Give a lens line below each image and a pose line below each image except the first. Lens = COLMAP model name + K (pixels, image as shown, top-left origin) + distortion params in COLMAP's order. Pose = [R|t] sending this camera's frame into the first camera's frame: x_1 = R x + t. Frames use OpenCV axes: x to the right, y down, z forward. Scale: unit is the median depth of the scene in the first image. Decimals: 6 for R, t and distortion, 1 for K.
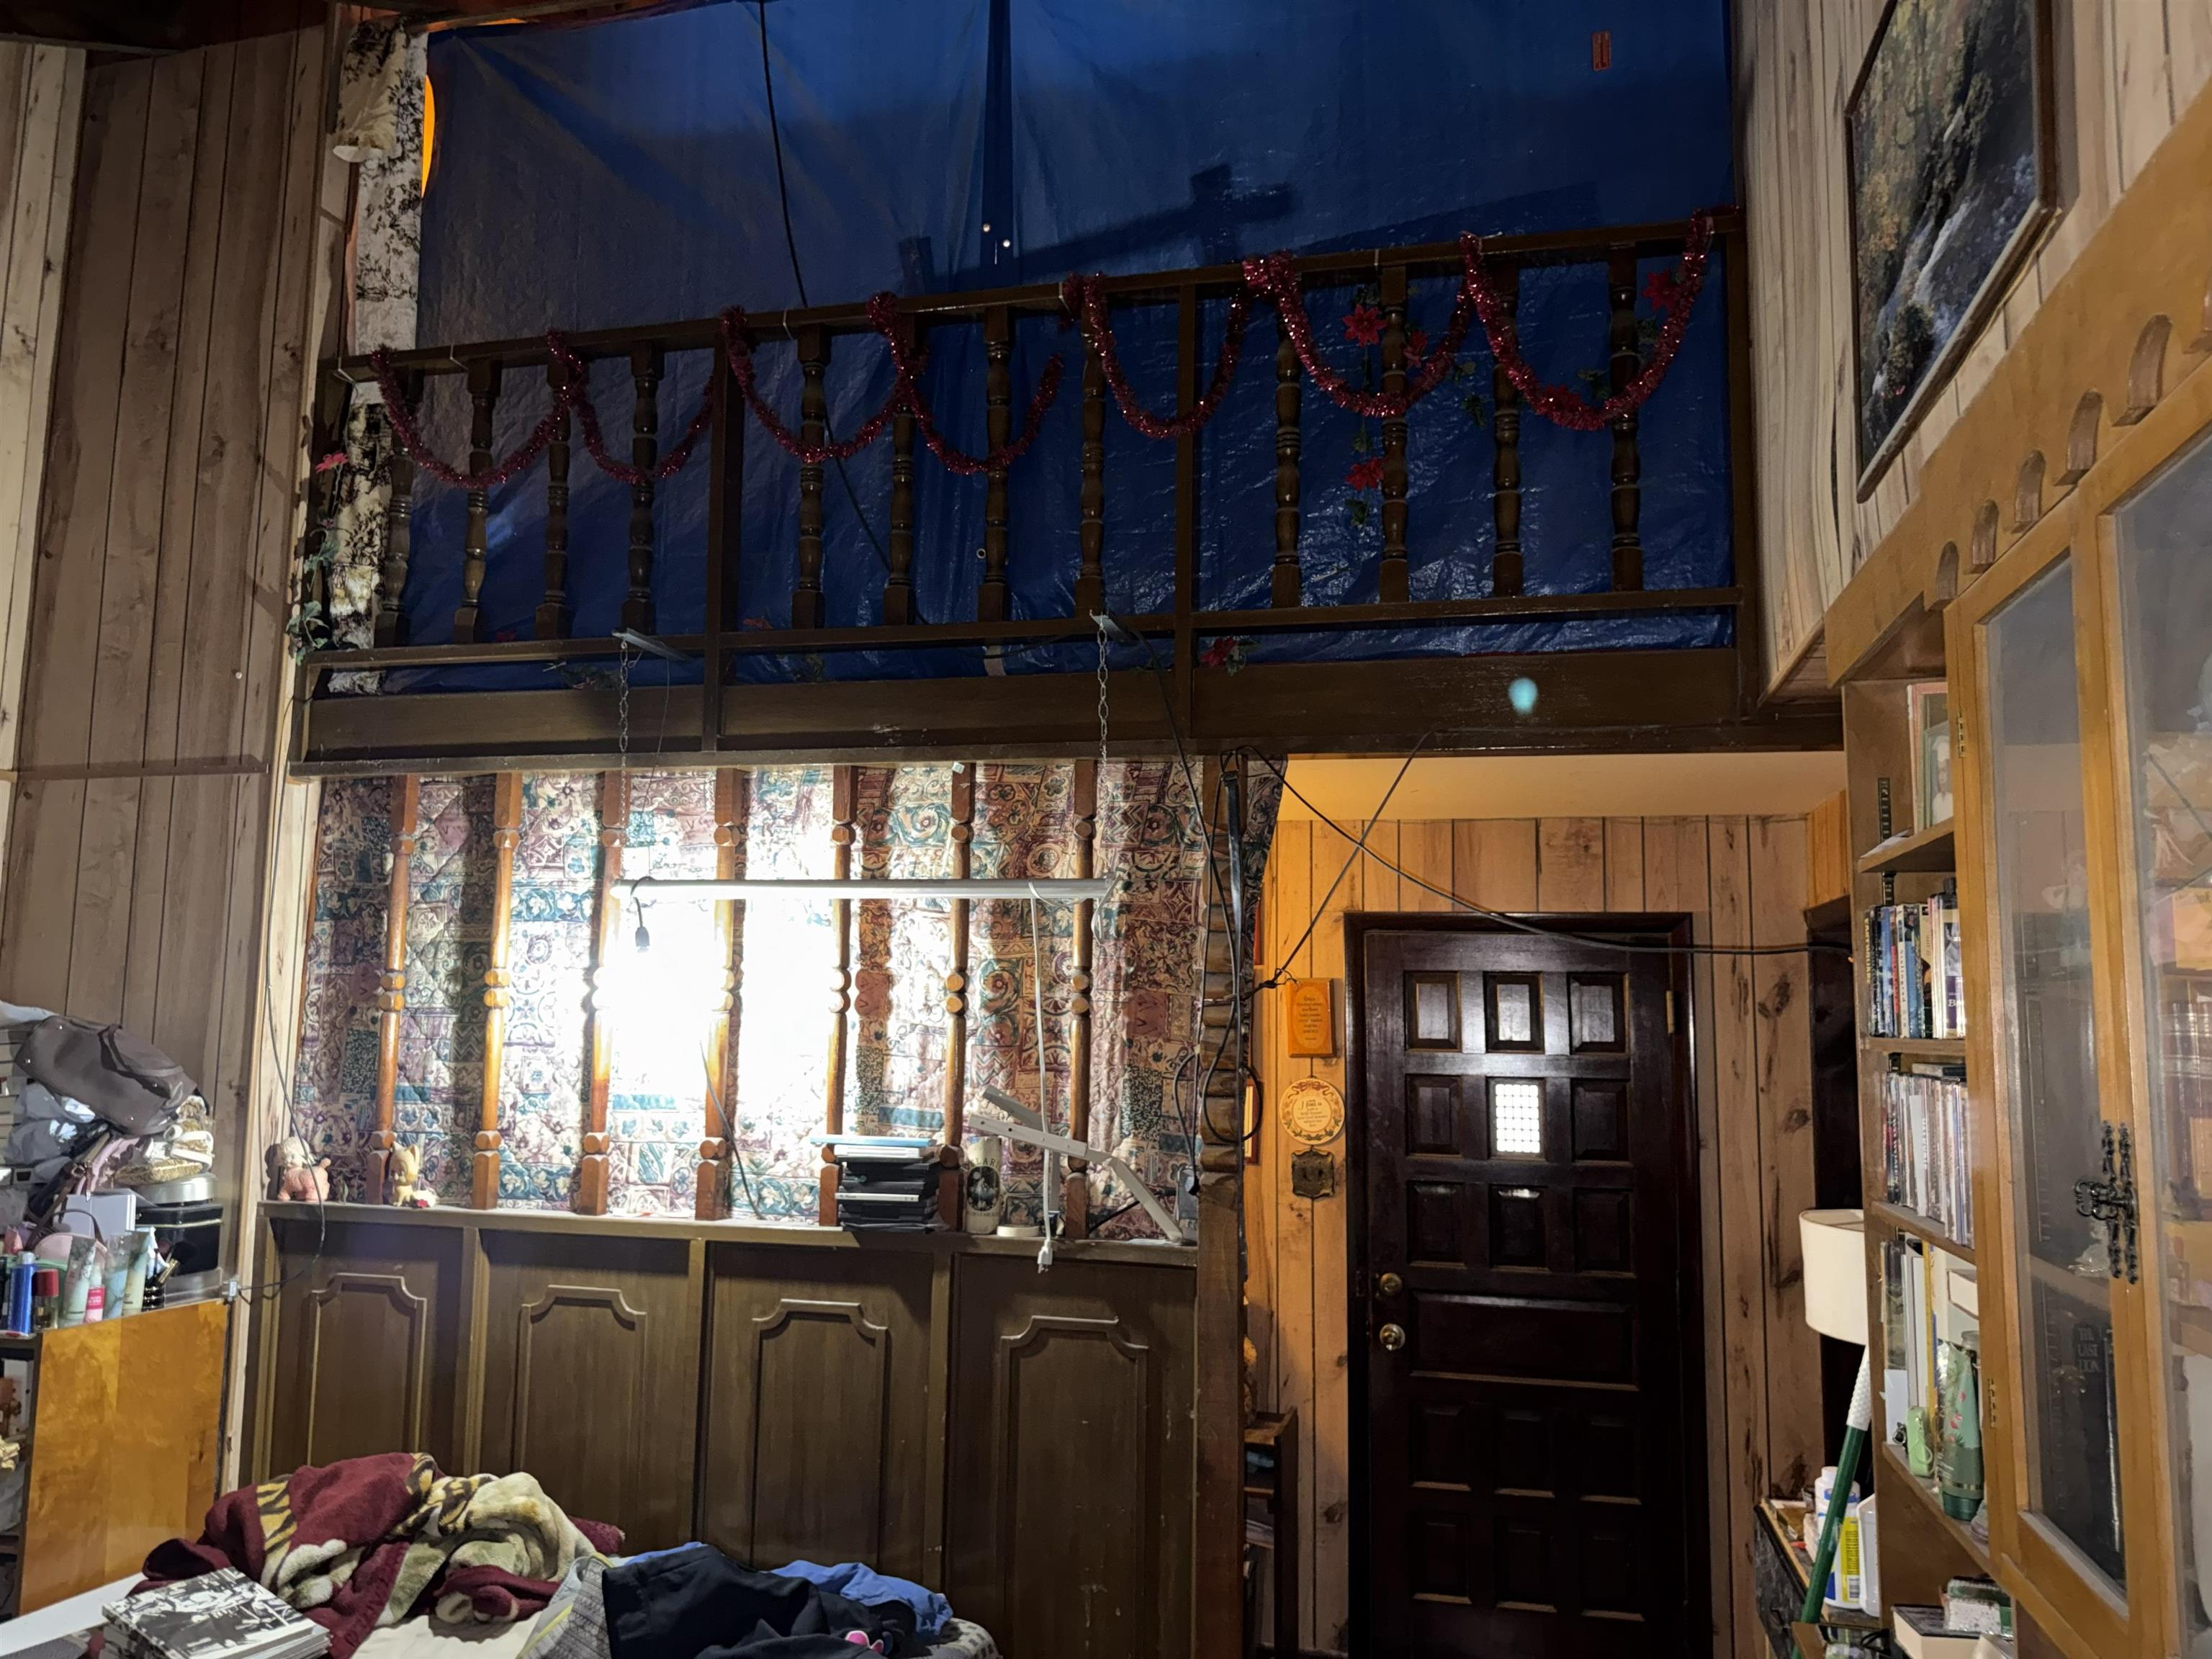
lens RADIAL K [[1561.0, 0, 1106.0], [0, 1561.0, 829.5], [0, 0, 1]] dist [0.099968, -0.144577]
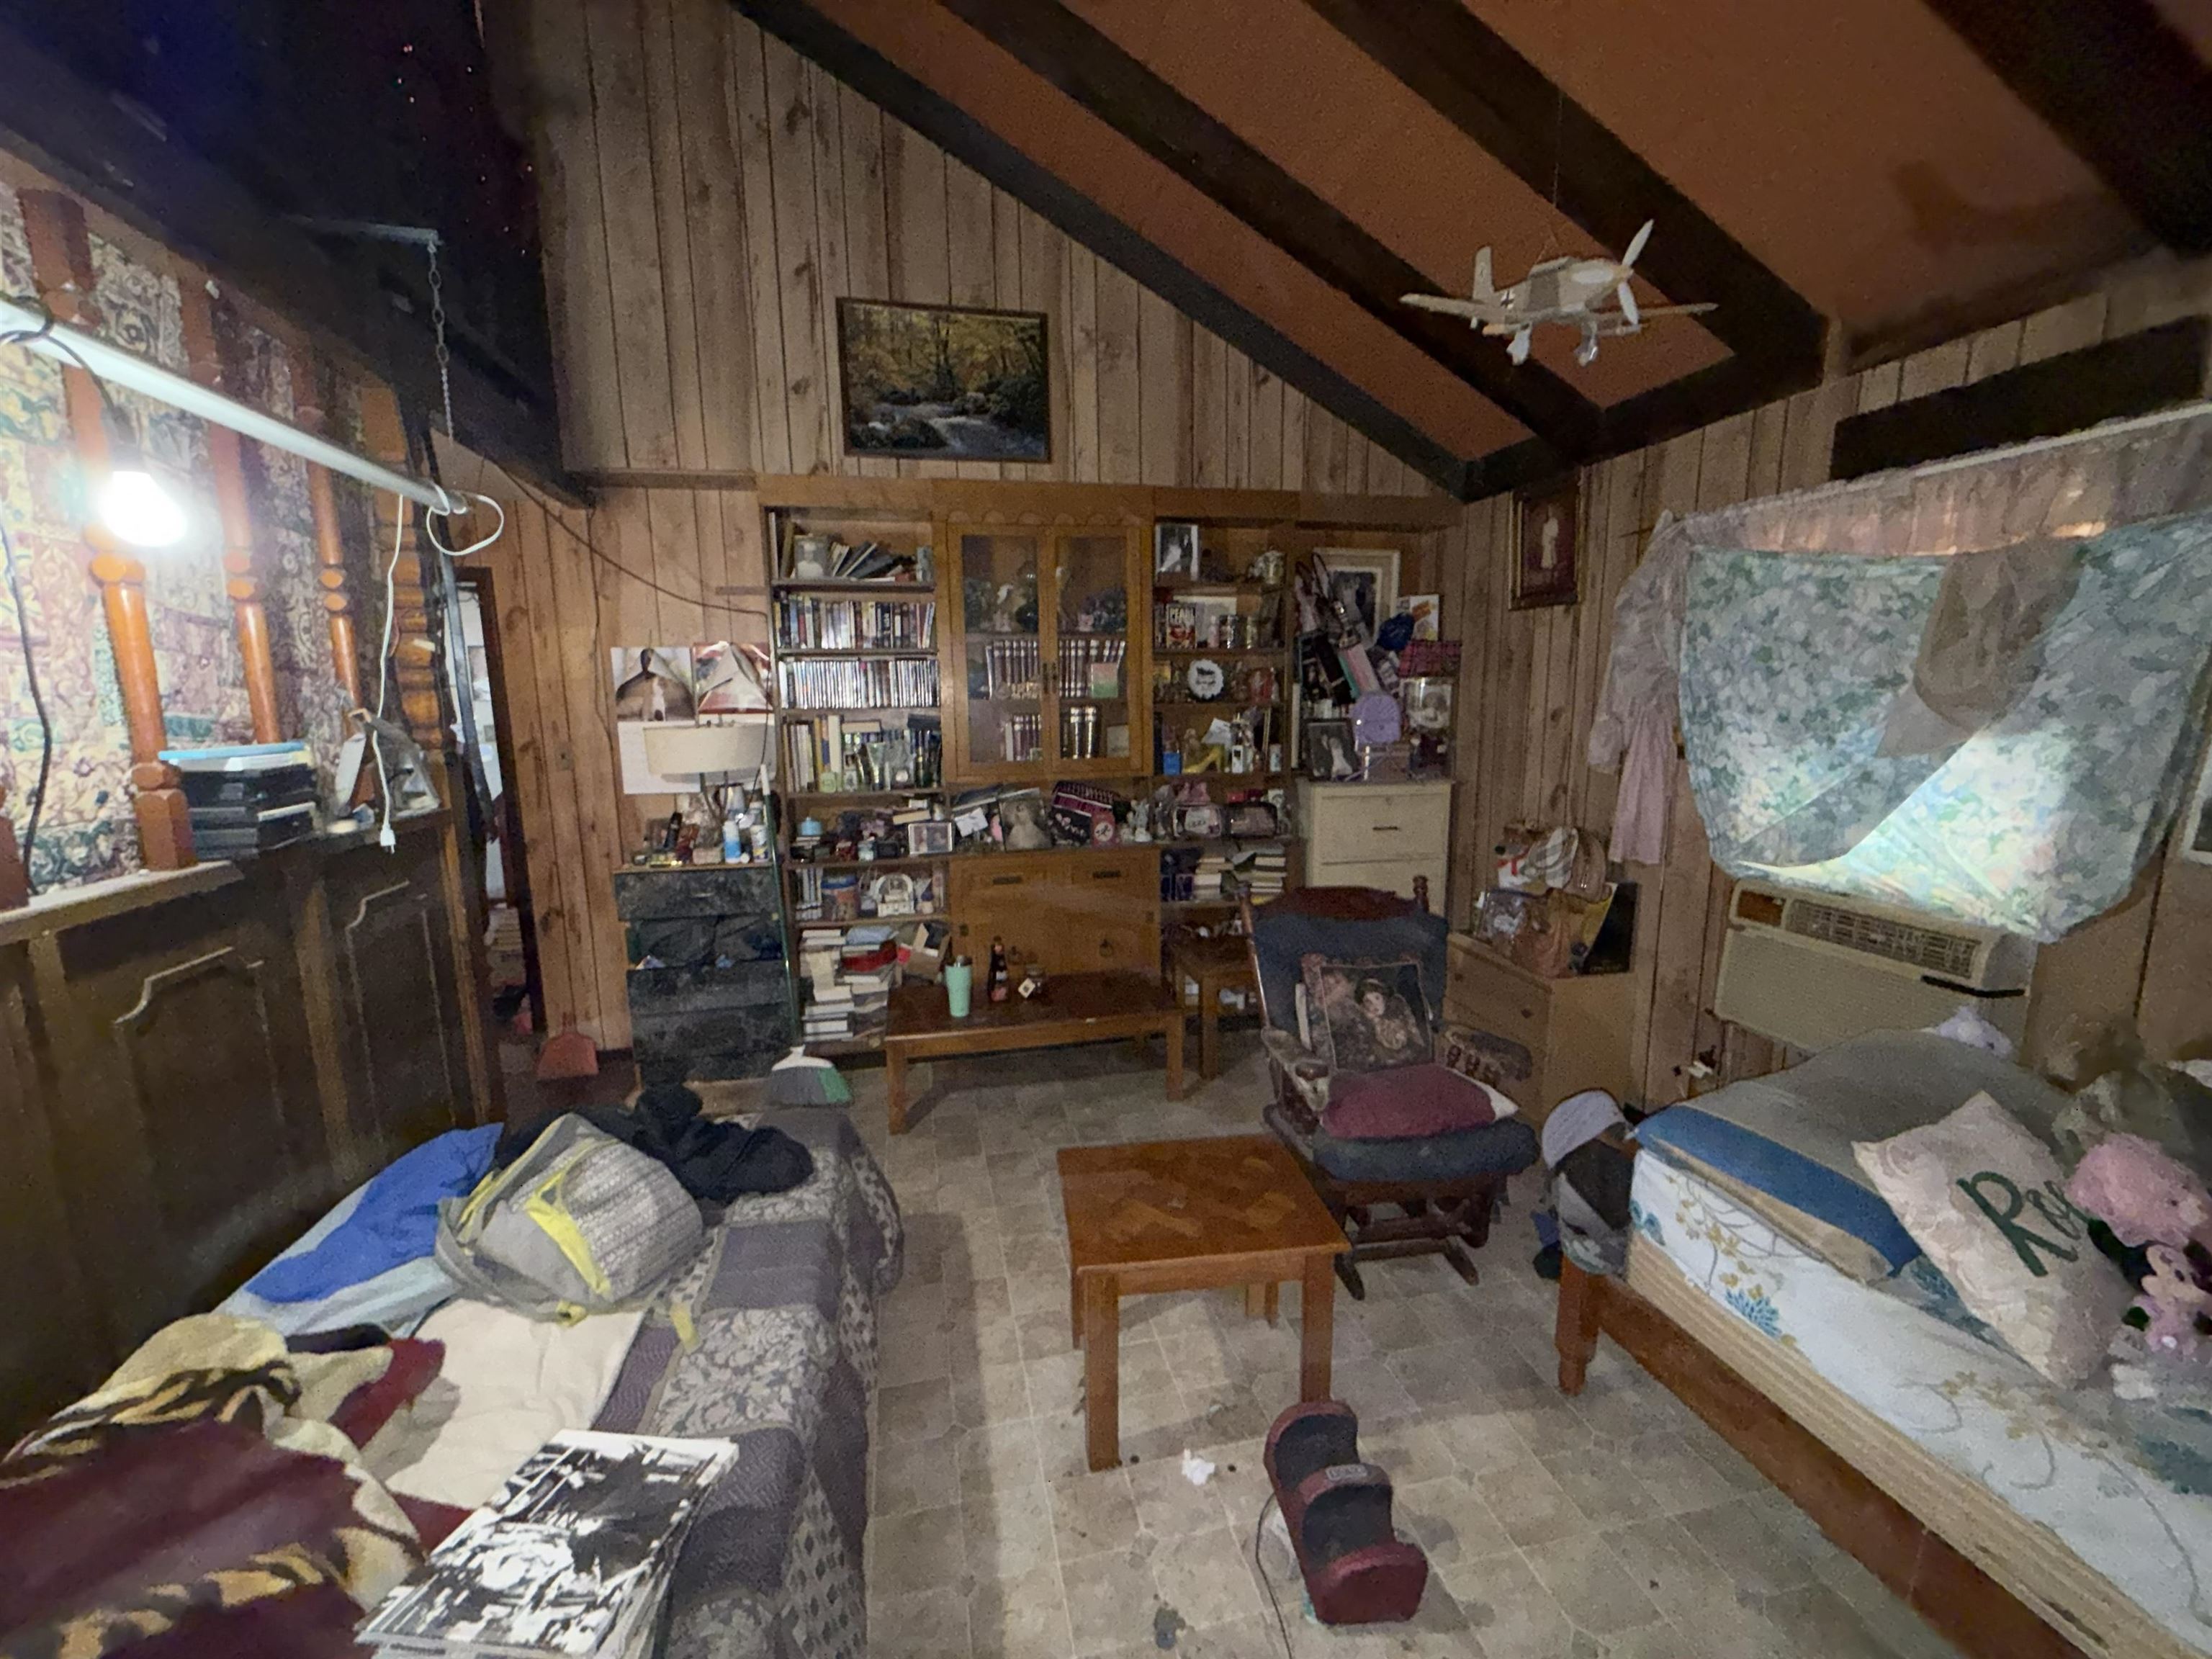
lens RADIAL K [[879.6, 0, 1106.0], [0, 879.6, 829.5], [0, 0, 1]] dist [-0.000027, 0.000014]
pose [[-0.447342, -0.143903, 0.882710, -0.792726], [-0.096787, 0.988964, 0.112175, 0.150076], [-0.889111, -0.035254, -0.456333, 0.843183]]
